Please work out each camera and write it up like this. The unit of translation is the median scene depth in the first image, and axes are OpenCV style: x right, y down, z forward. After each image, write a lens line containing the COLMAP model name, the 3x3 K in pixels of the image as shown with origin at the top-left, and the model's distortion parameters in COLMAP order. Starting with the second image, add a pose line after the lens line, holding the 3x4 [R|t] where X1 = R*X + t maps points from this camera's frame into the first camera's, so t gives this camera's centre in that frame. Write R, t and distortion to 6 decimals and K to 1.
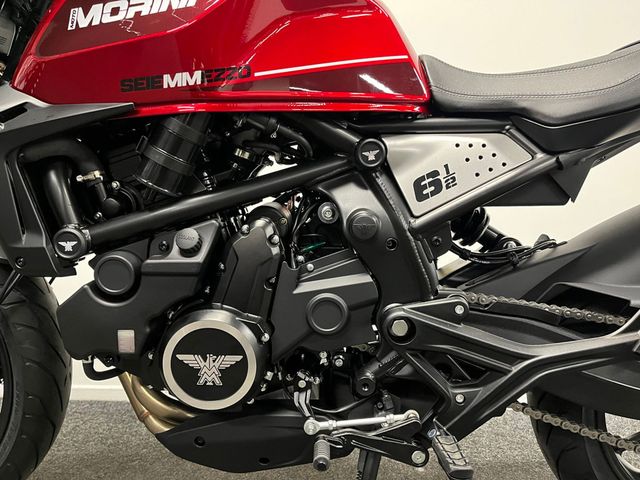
lens RADIAL K [[483.9, 0, 320.0], [0, 483.9, 240.0], [0, 0, 1]] dist [0.006681, -0.000887]
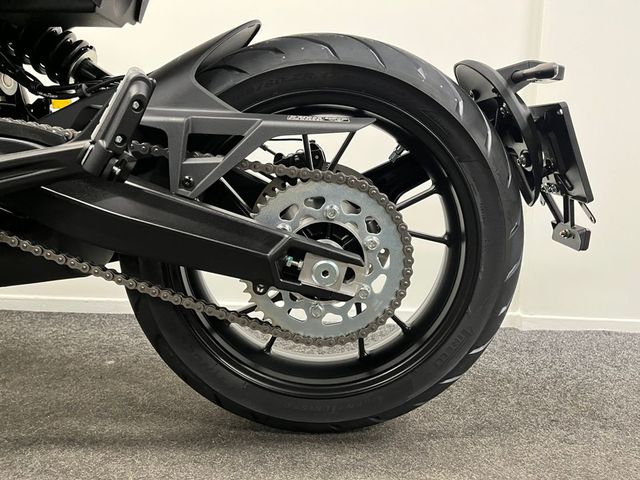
lens RADIAL K [[480.5, 0, 320.0], [0, 480.5, 240.0], [0, 0, 1]] dist [0.045752, -0.008148]
pose [[0.999491, 0.018733, 0.025821, 0.971246], [-0.020554, 0.997180, 0.072173, 0.277141], [-0.024396, -0.072667, 0.997058, 0.135018]]
